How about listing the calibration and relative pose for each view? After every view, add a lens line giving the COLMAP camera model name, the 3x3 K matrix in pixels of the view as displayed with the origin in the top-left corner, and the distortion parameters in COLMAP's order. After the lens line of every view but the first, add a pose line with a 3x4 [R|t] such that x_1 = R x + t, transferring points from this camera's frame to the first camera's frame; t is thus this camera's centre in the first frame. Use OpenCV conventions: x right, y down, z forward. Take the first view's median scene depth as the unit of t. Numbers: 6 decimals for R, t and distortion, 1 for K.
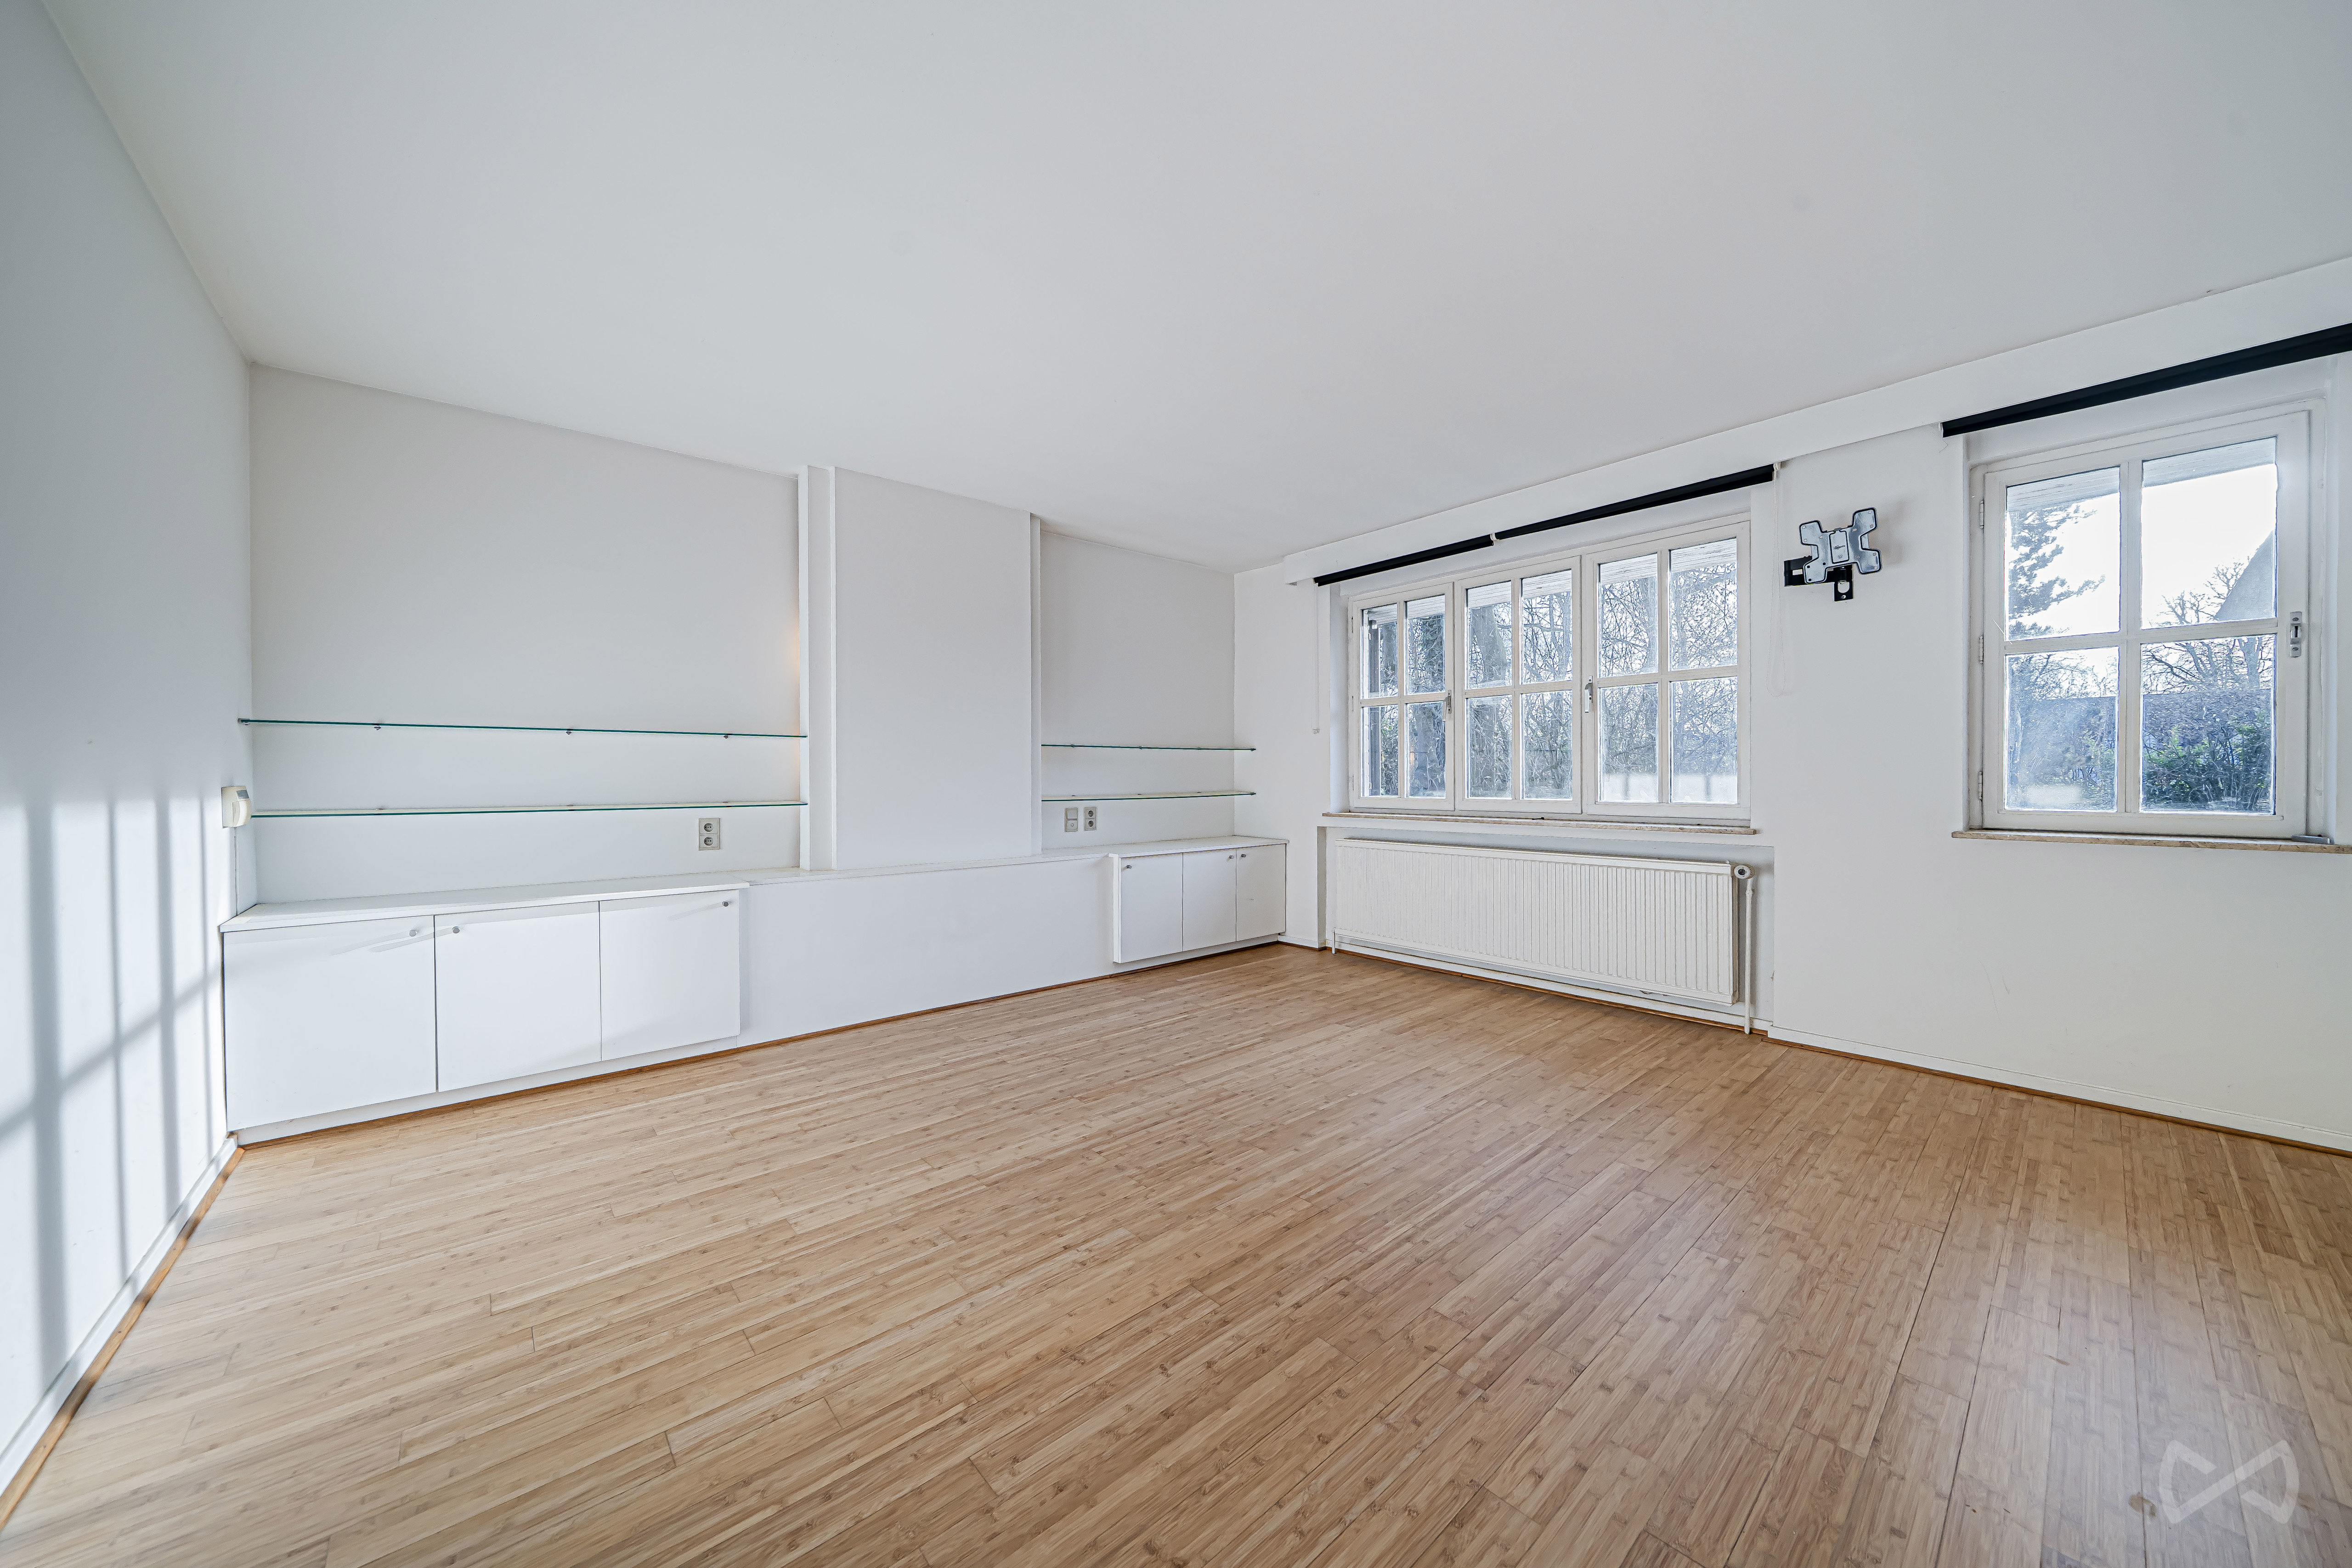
lens RADIAL K [[809.3, 0, 1178.5], [0, 809.3, 784.0], [0, 0, 1]] dist [-0.004436, -0.000086]
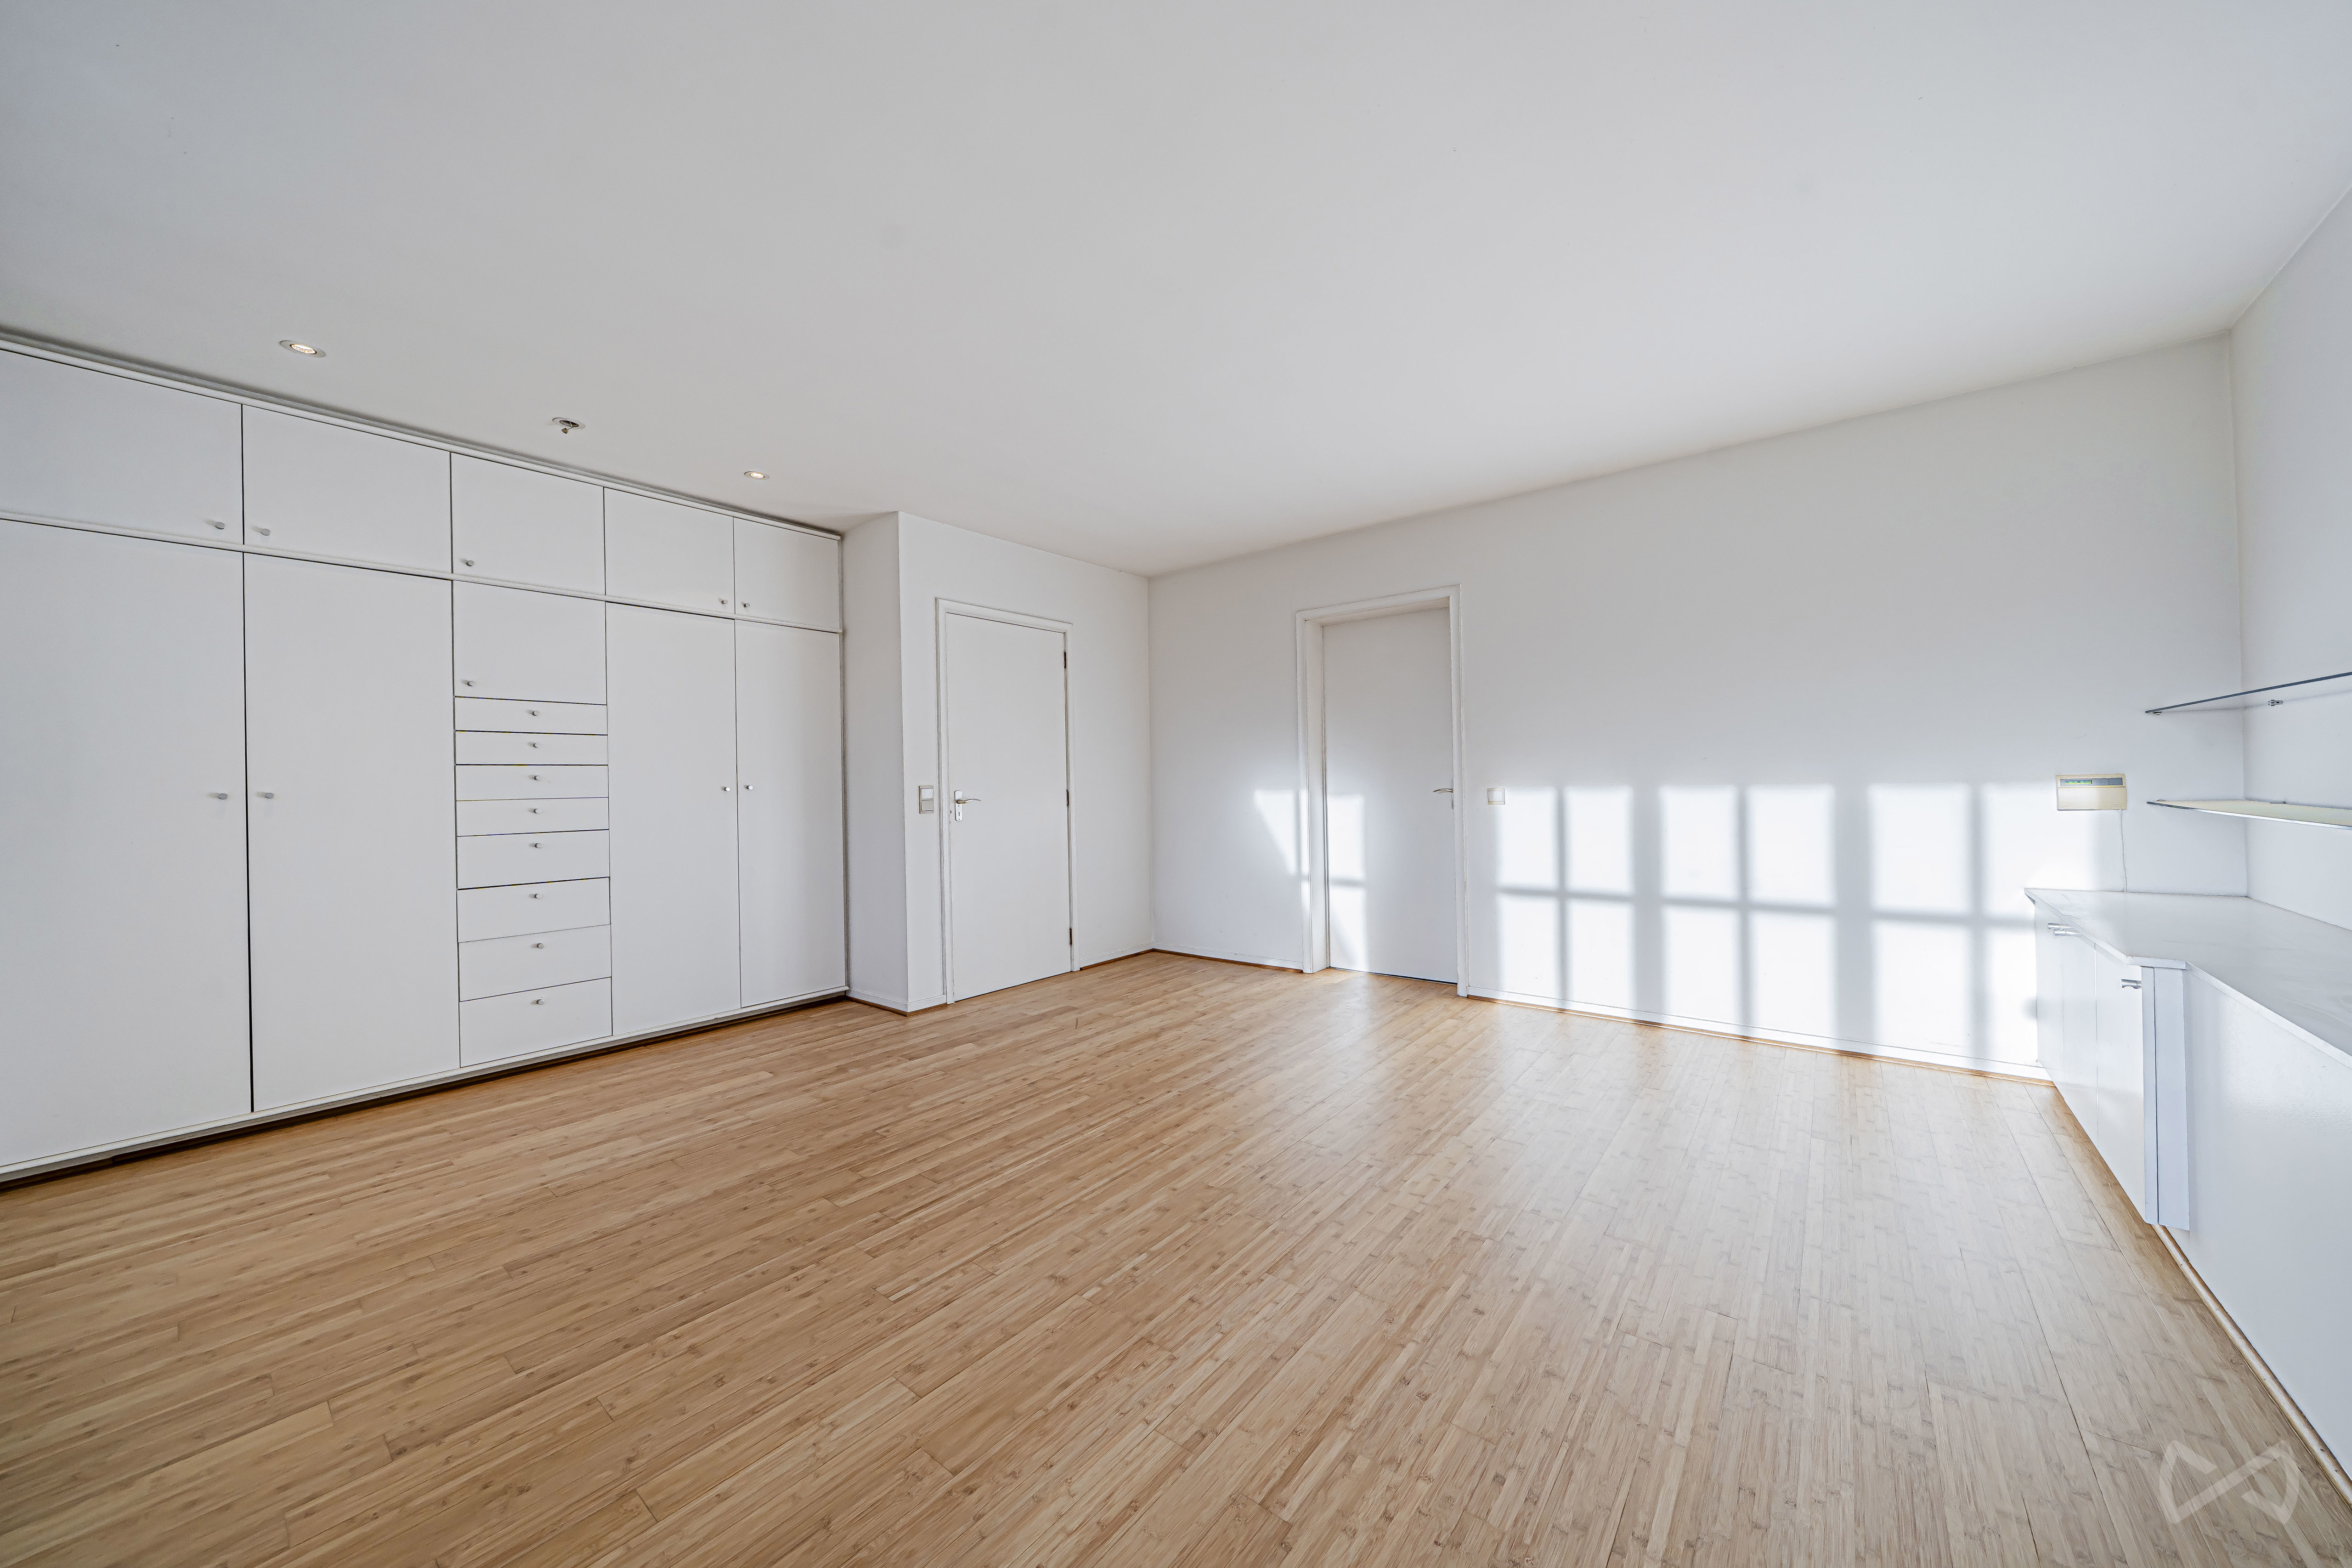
lens RADIAL K [[809.4, 0, 1175.6], [0, 809.4, 782.4], [0, 0, 1]] dist [-0.004436, -0.000086]
pose [[-0.985058, 0.025017, -0.170397, 0.298204], [0.023854, 0.999676, 0.008867, -0.028546], [0.170564, 0.004670, -0.985336, 1.962961]]
